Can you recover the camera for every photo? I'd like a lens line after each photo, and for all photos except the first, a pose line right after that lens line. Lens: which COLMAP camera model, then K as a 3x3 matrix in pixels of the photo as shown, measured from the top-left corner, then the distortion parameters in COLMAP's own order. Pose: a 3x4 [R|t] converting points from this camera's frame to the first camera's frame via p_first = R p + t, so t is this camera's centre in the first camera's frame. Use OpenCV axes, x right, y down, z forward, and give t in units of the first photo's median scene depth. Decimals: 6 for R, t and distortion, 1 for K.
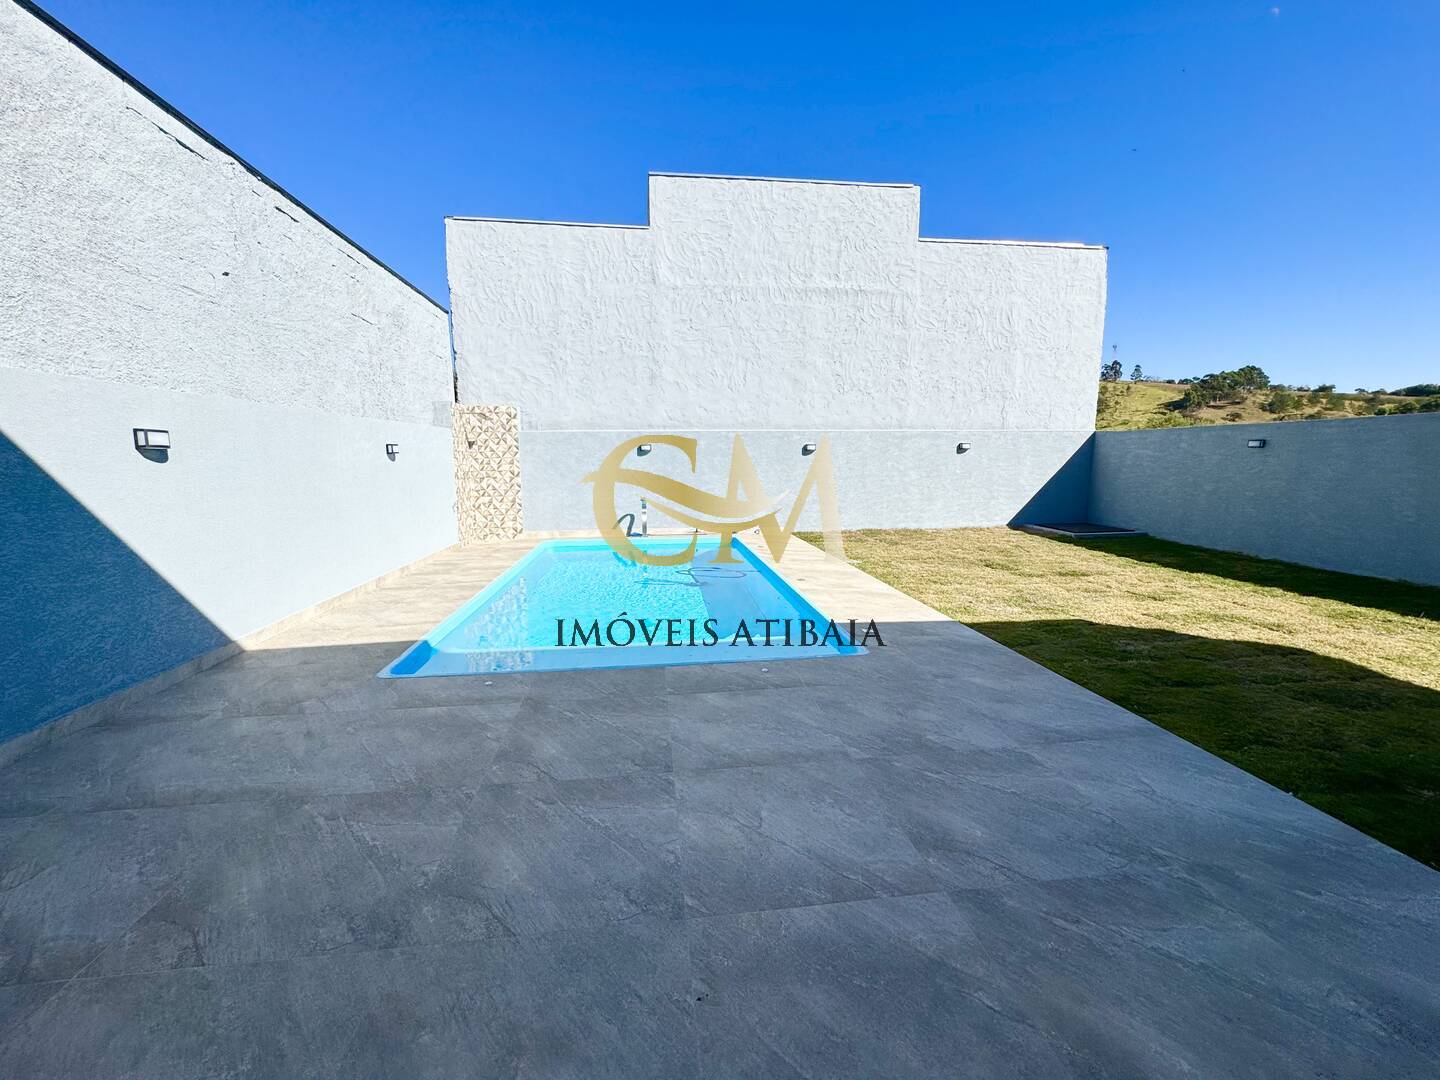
lens RADIAL K [[573.9, 0, 720.0], [0, 573.9, 538.5], [0, 0, 1]] dist [-0.001311, -0.000355]
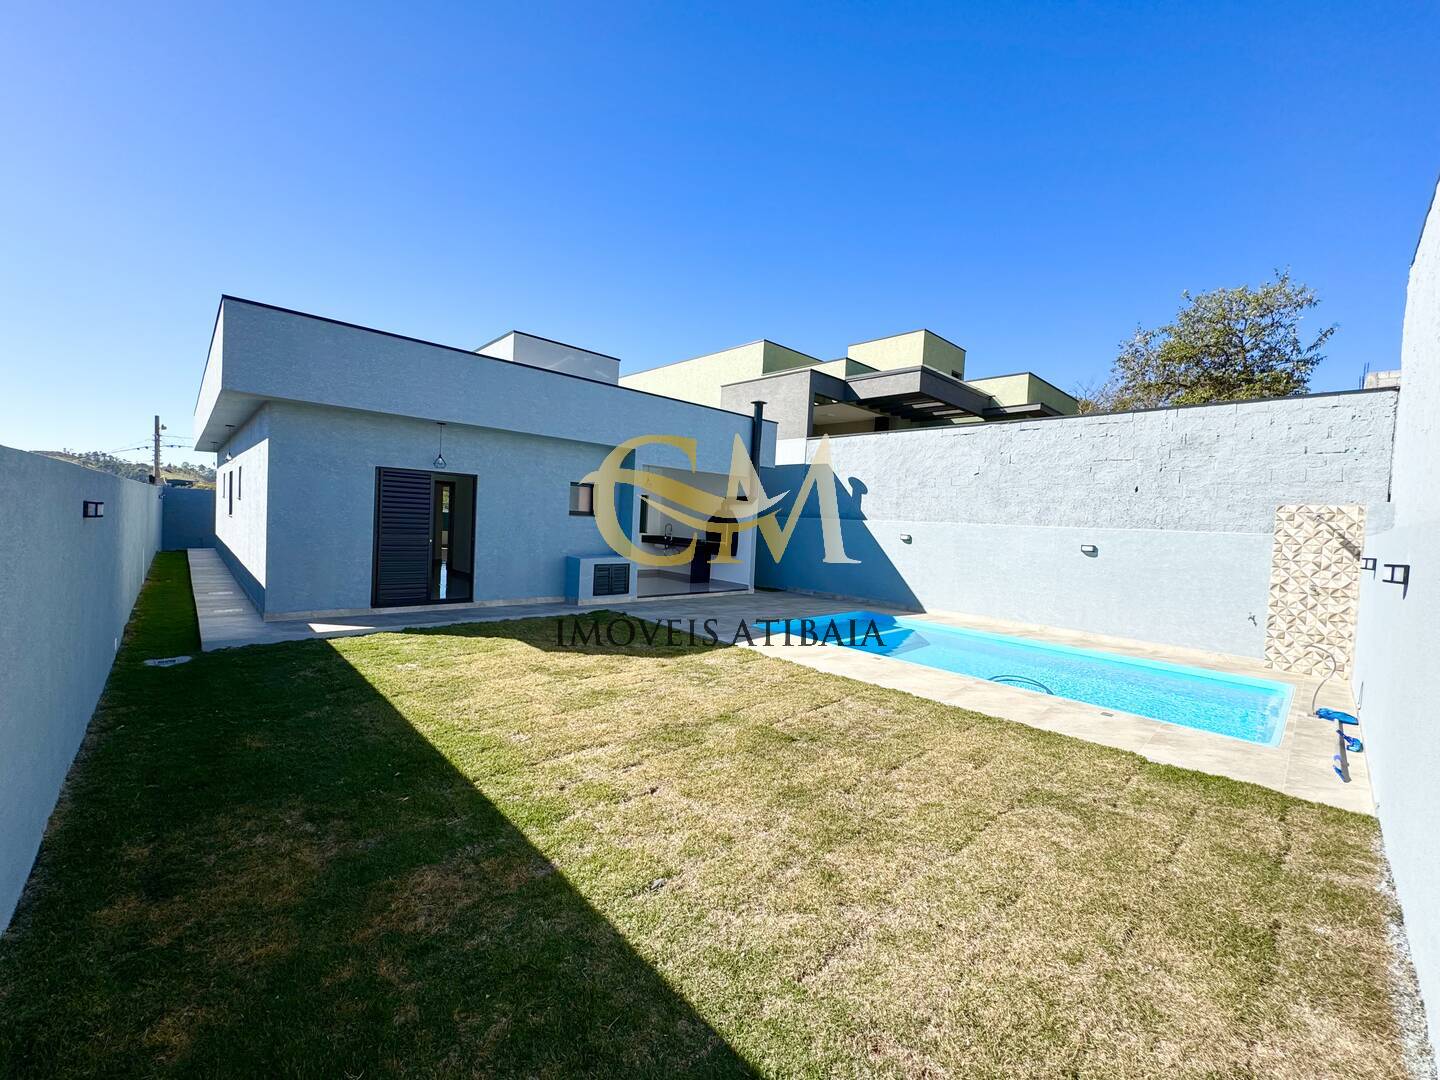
lens RADIAL K [[573.9, 0, 720.0], [0, 573.9, 538.5], [0, 0, 1]] dist [-0.001311, -0.000355]
pose [[-0.803280, -0.014318, -0.595429, 0.712242], [-0.127462, 0.980683, 0.148374, -0.191126], [0.581803, 0.195081, -0.789588, 1.104295]]
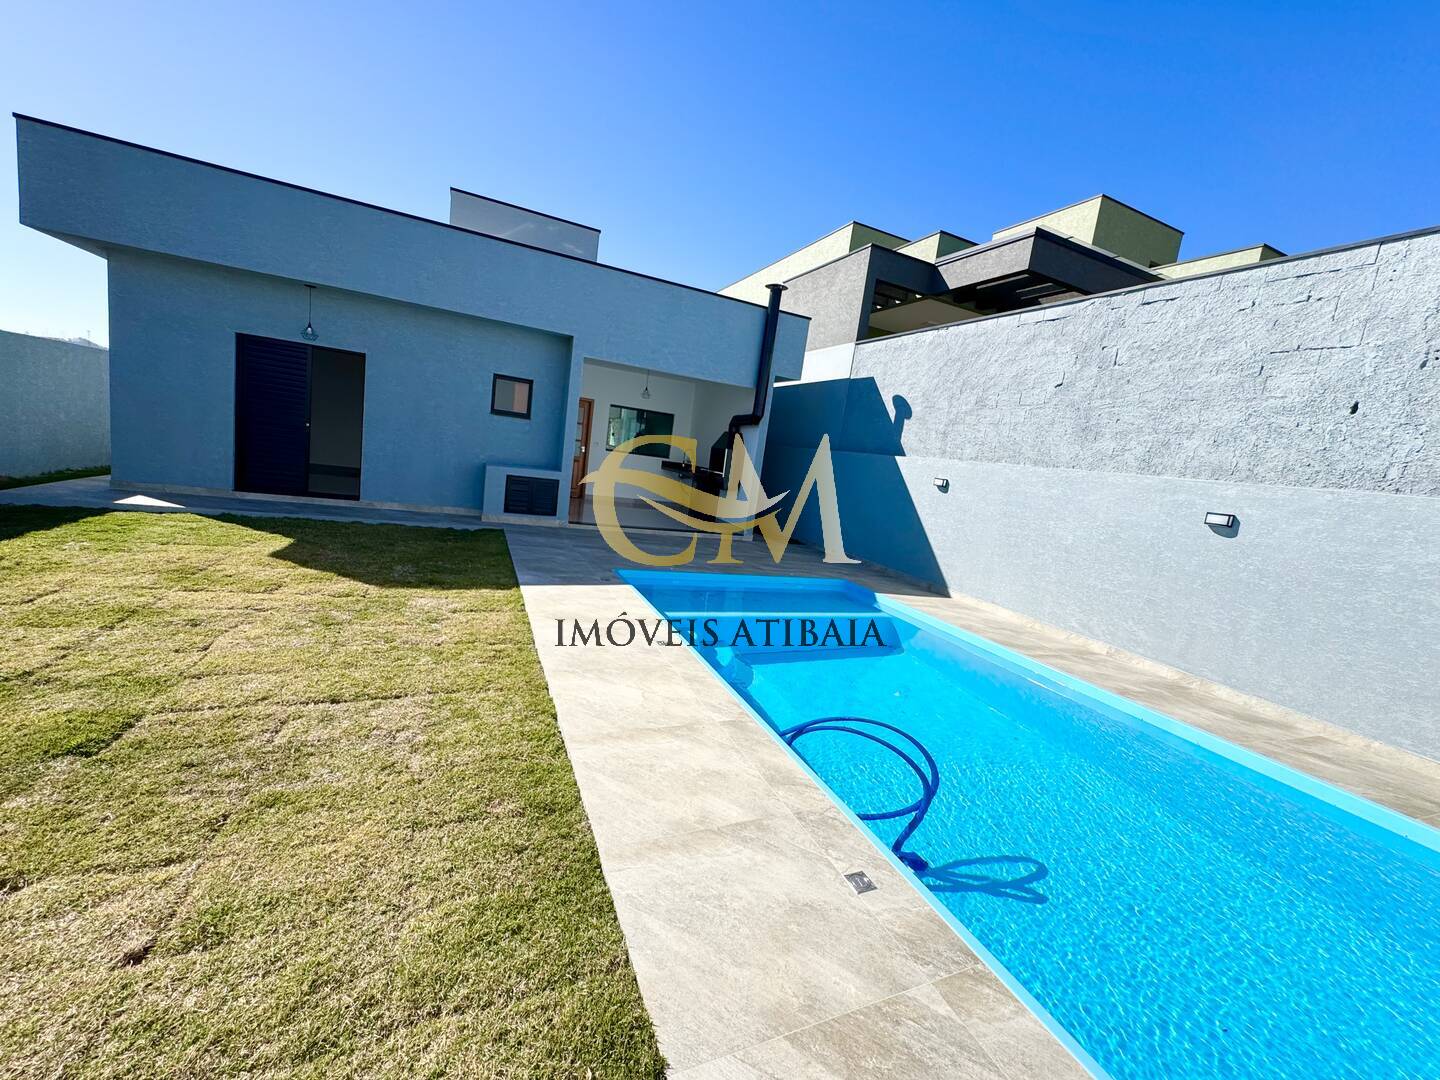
lens RADIAL K [[573.9, 0, 720.0], [0, 573.9, 538.5], [0, 0, 1]] dist [-0.001311, -0.000355]
pose [[-0.951663, -0.078490, -0.296946, 0.194742], [-0.164670, 0.946490, 0.277561, -0.161815], [0.259271, 0.313042, -0.913665, 1.058907]]
